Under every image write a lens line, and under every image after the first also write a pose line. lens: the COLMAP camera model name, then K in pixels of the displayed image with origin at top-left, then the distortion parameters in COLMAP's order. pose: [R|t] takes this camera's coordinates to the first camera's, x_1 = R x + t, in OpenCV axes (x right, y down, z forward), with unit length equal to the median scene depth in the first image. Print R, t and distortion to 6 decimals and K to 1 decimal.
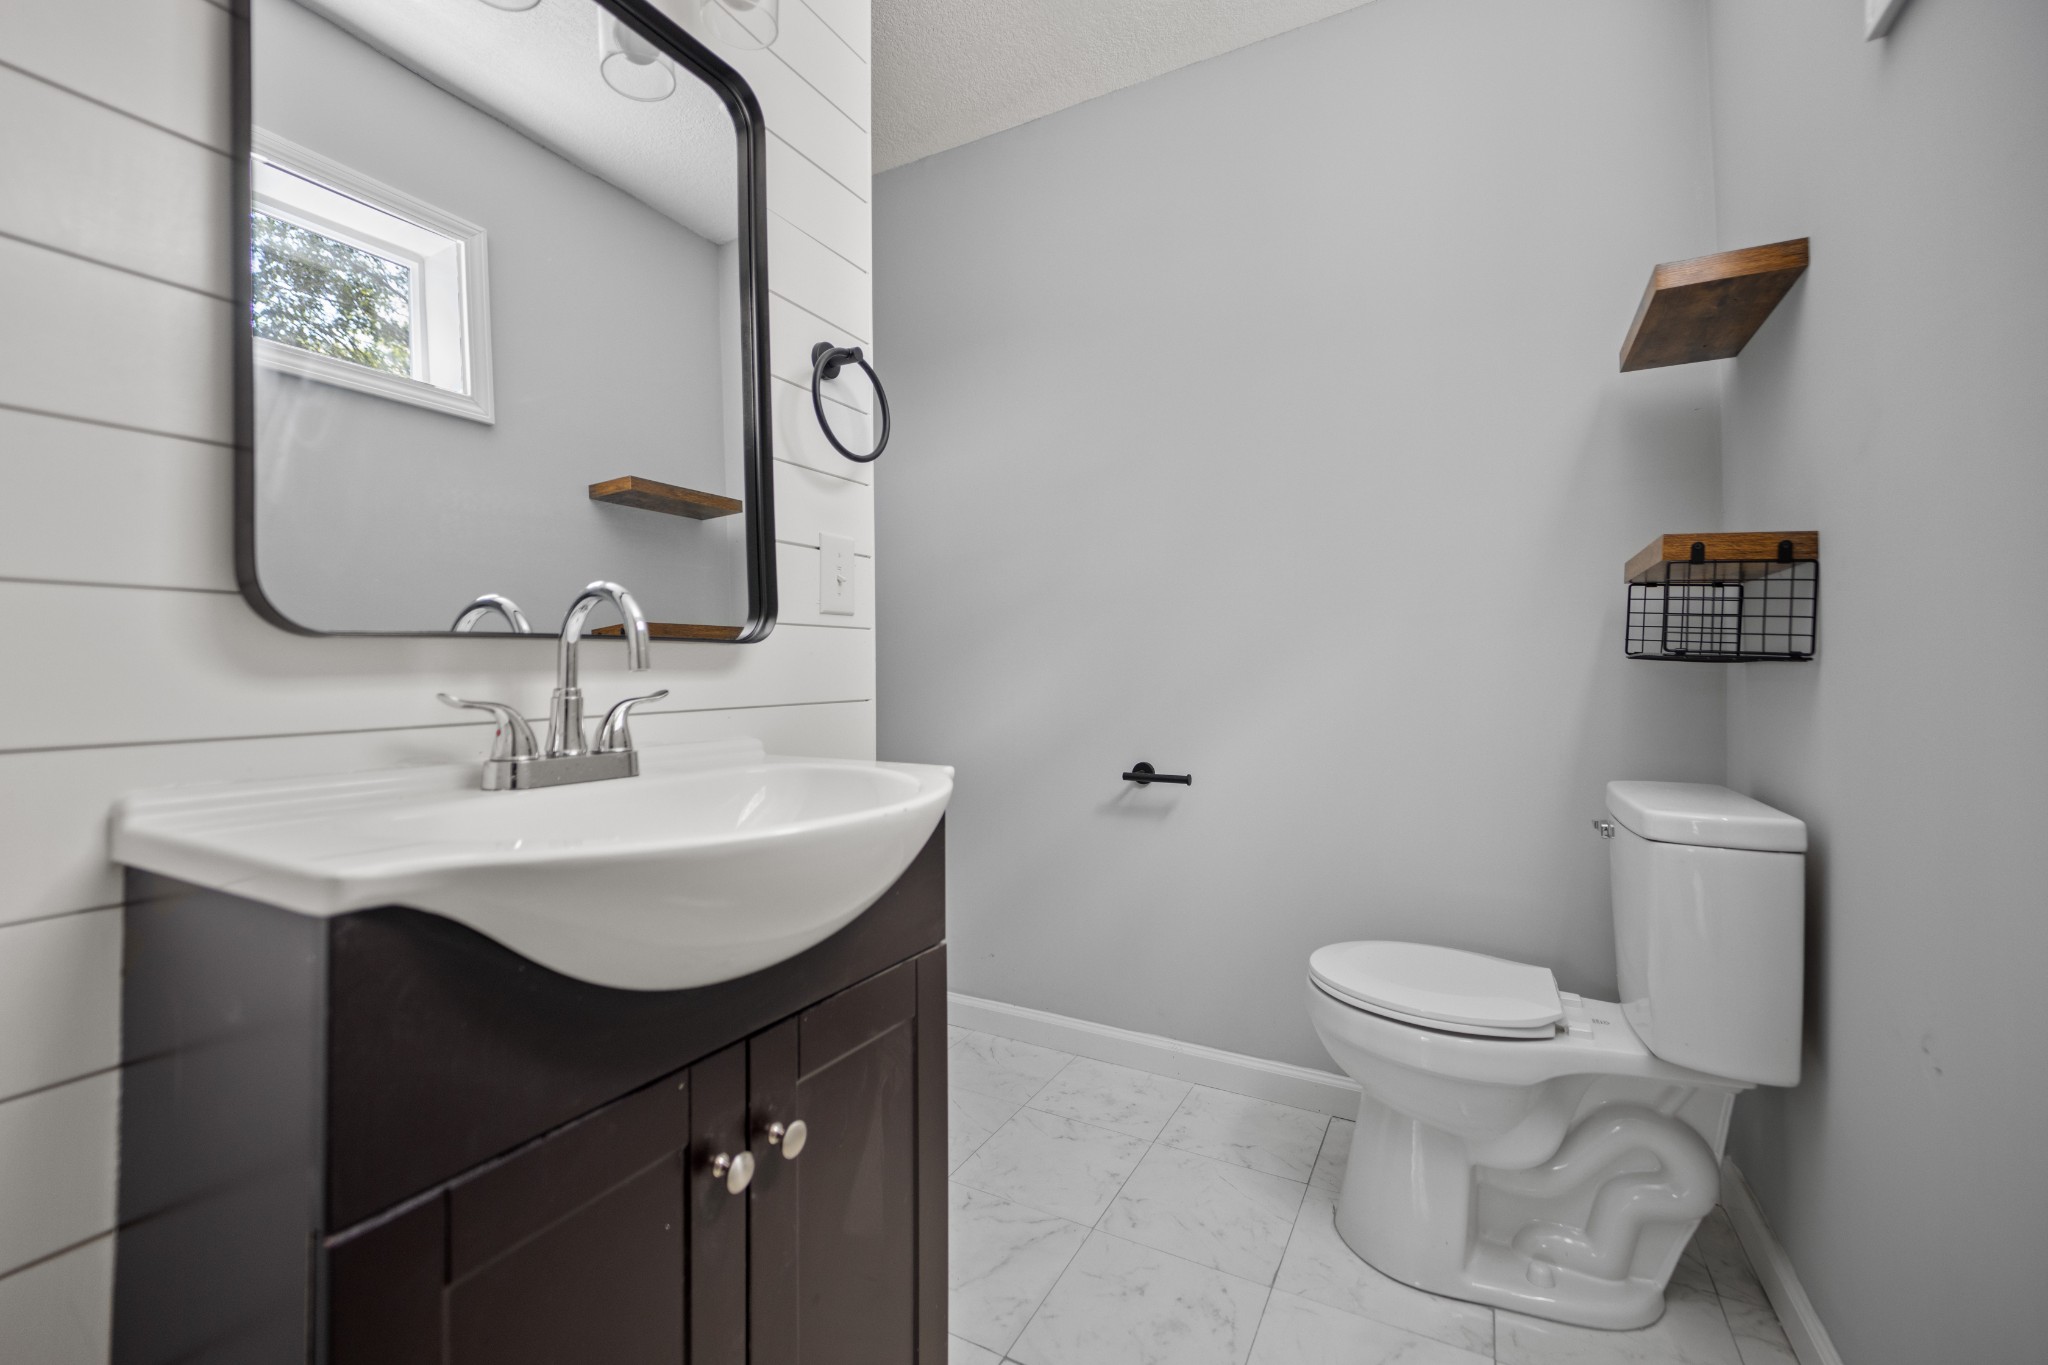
lens RADIAL K [[856.7, 0, 1025.1], [0, 856.7, 661.6], [0, 0, 1]] dist [-0.002459, -0.000302]
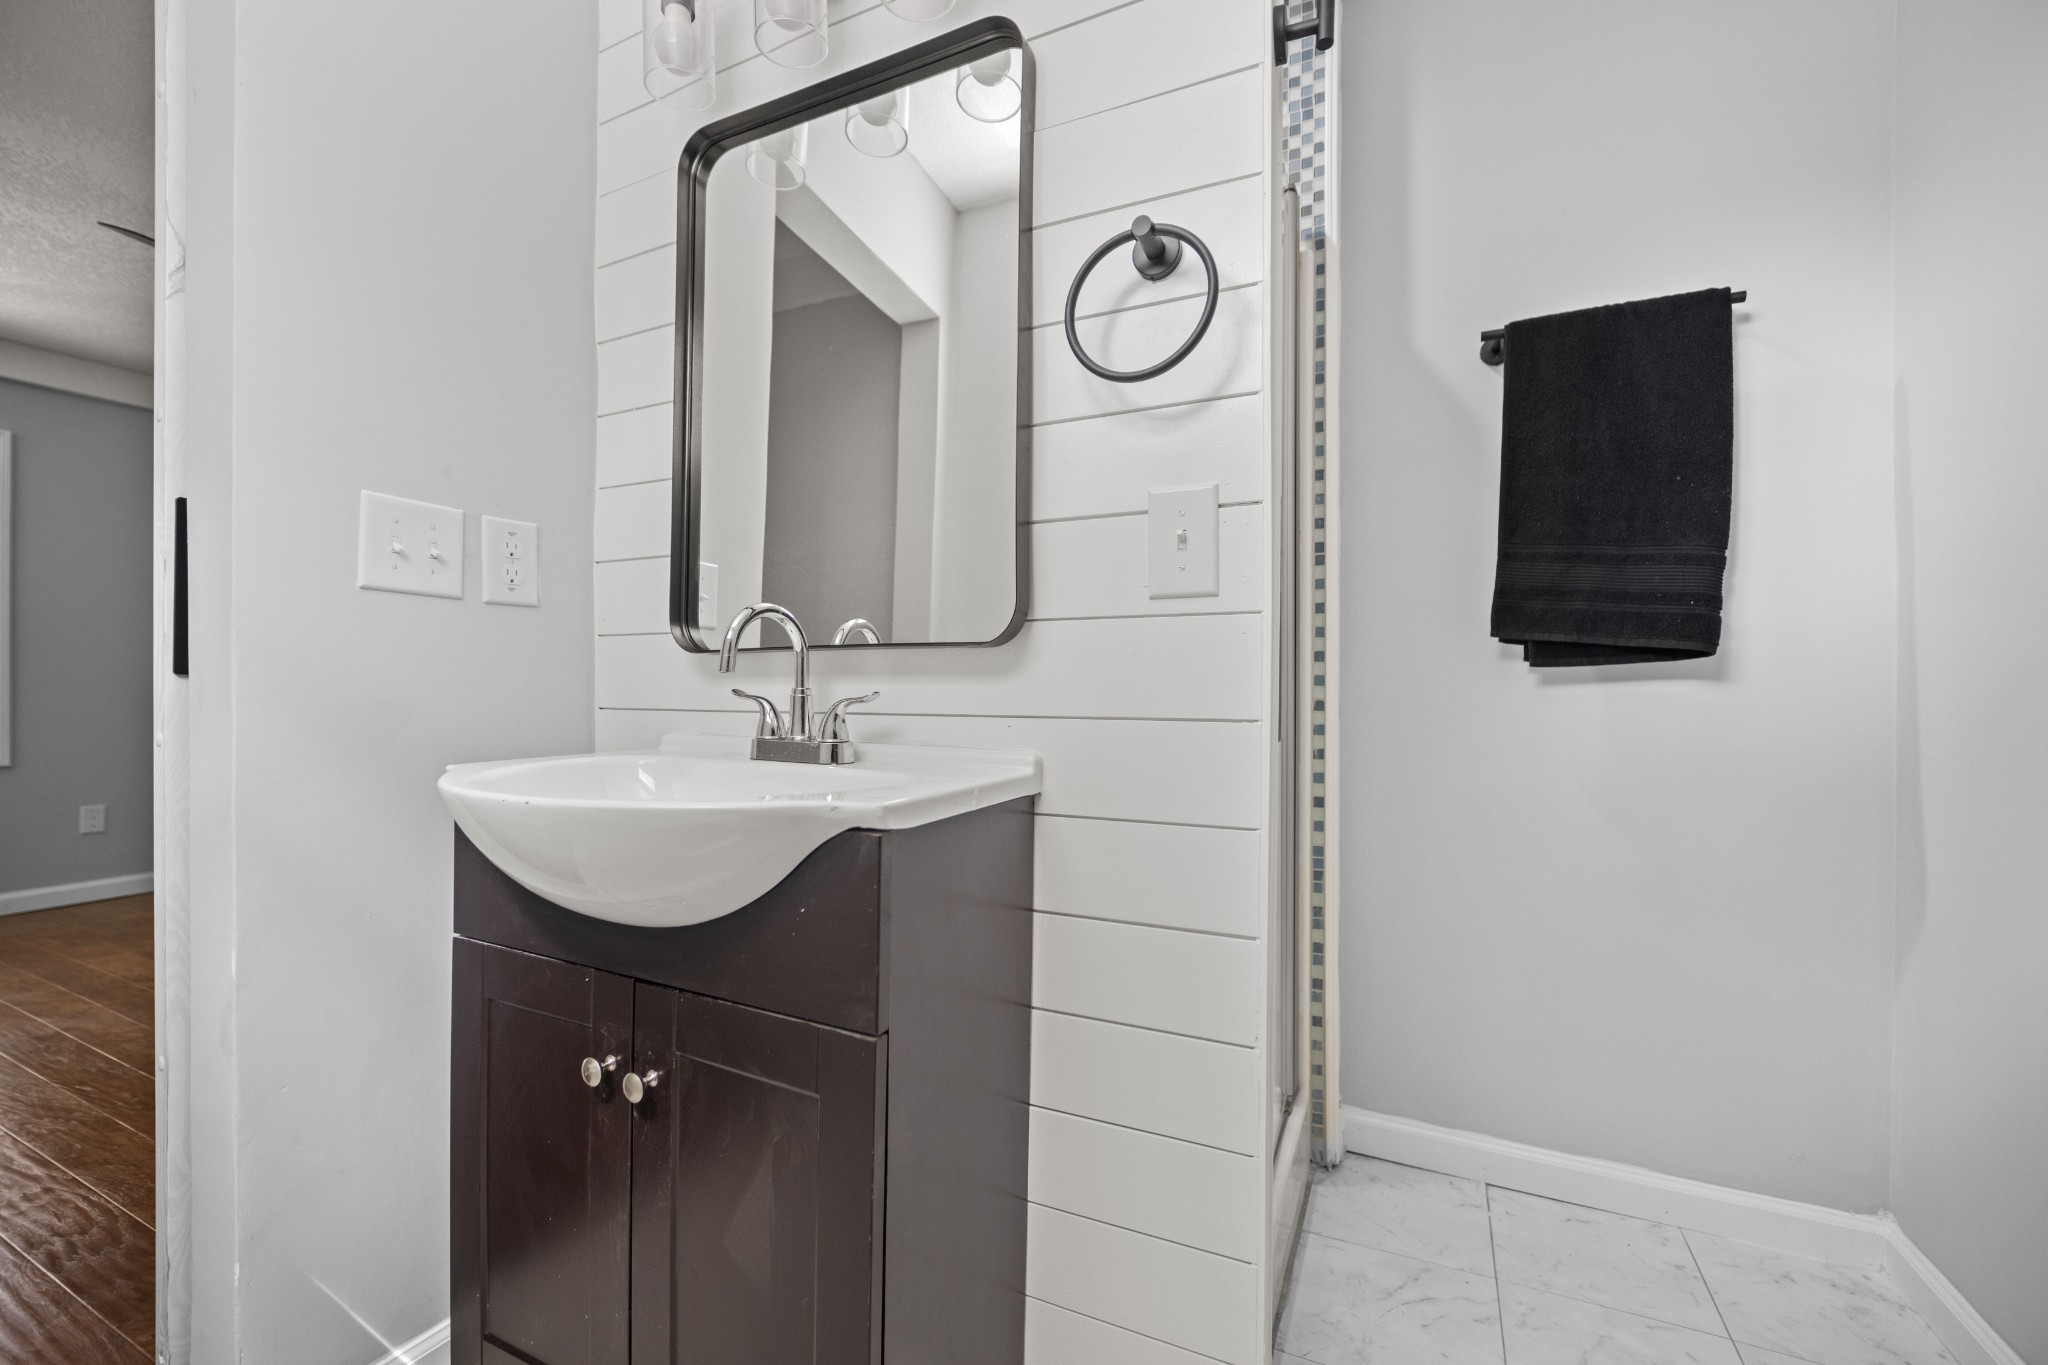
lens RADIAL K [[856.7, 0, 1025.1], [0, 856.7, 661.6], [0, 0, 1]] dist [-0.002459, -0.000302]
pose [[0.042212, -0.008318, -0.999074, 0.759682], [0.007423, 0.999940, -0.008012, 0.005972], [0.999081, -0.007078, 0.042272, 1.265658]]
